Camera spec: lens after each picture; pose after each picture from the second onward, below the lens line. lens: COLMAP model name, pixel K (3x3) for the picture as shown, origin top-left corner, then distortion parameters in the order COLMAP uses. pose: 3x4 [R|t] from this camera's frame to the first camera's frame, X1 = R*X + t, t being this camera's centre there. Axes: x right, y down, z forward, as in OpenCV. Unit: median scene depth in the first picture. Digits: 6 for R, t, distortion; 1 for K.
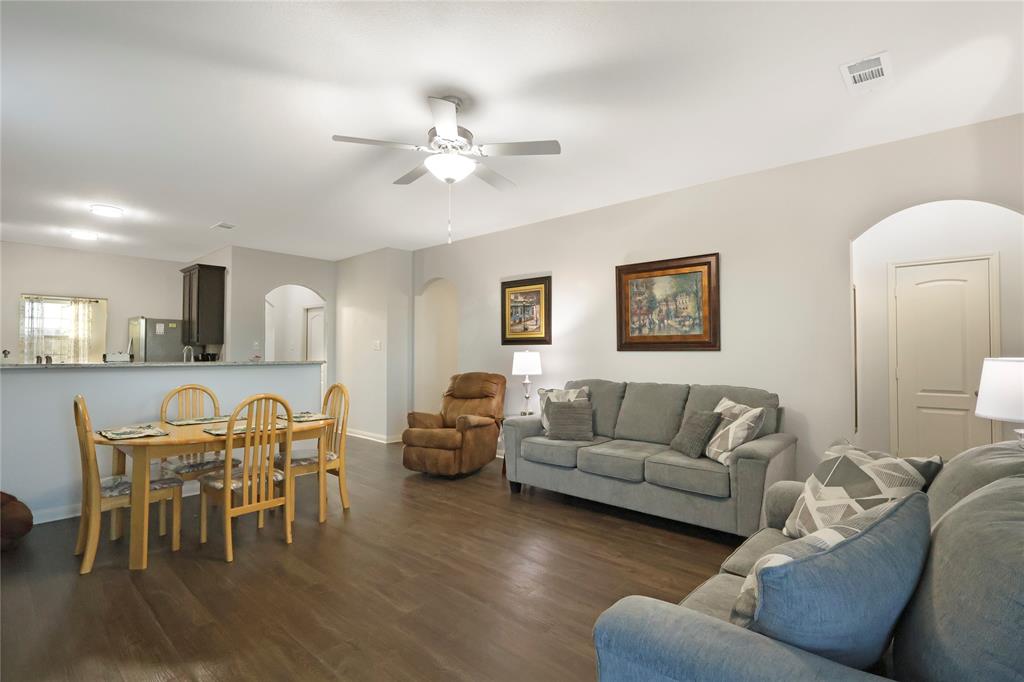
lens RADIAL K [[480.1, 0, 512.0], [0, 480.1, 341.0], [0, 0, 1]] dist [-0.002051, -0.000334]
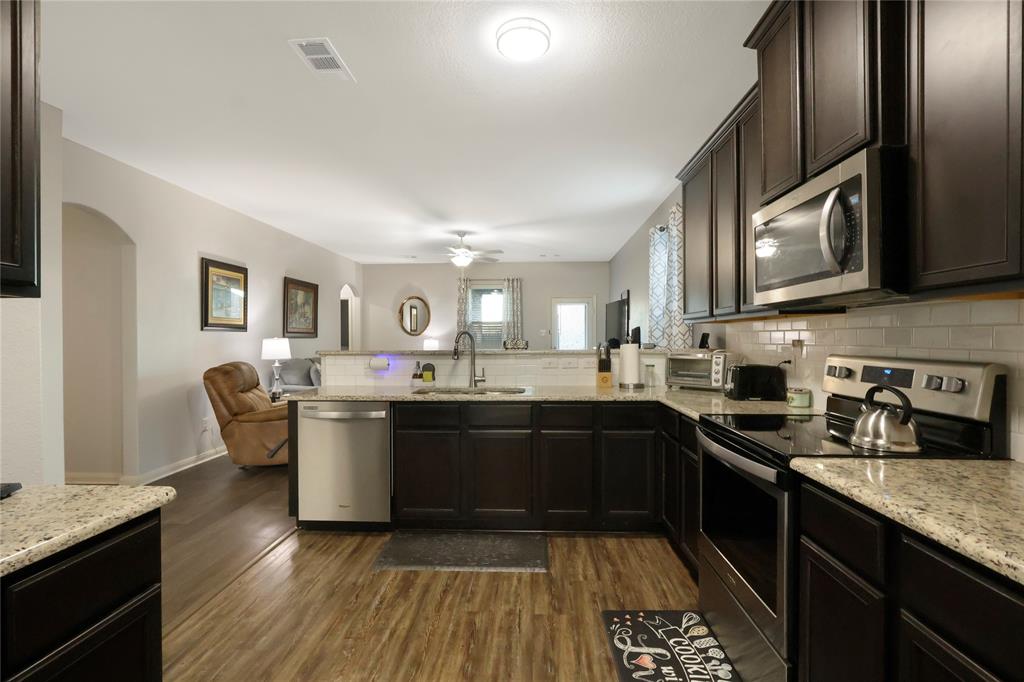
lens RADIAL K [[491.2, 0, 512.0], [0, 491.2, 341.0], [0, 0, 1]] dist [-0.031396, 0.000469]
pose [[-0.602138, -0.002739, 0.798387, -1.129315], [-0.011828, 0.999915, -0.005490, 0.026632], [-0.798304, -0.012749, -0.602120, 1.163615]]
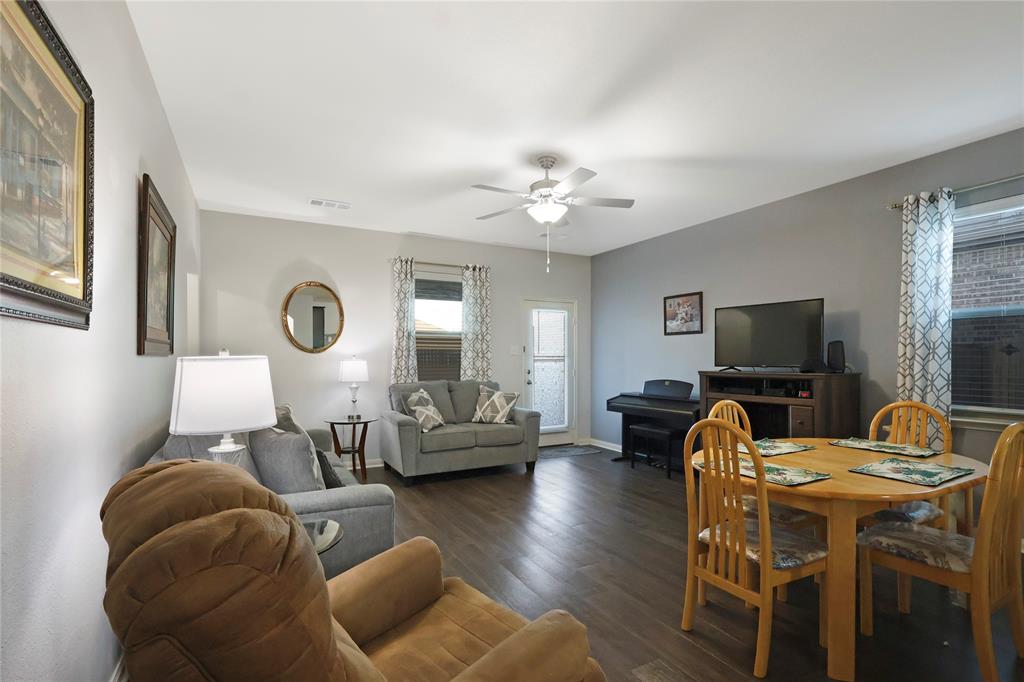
lens RADIAL K [[485.1, 0, 511.3], [0, 485.1, 359.2], [0, 0, 1]] dist [-0.000176, -0.000059]
pose [[-0.933409, -0.000929, 0.358812, -0.242107], [-0.005619, 0.999912, -0.012029, 0.025815], [-0.358769, -0.013244, -0.933332, 1.149352]]
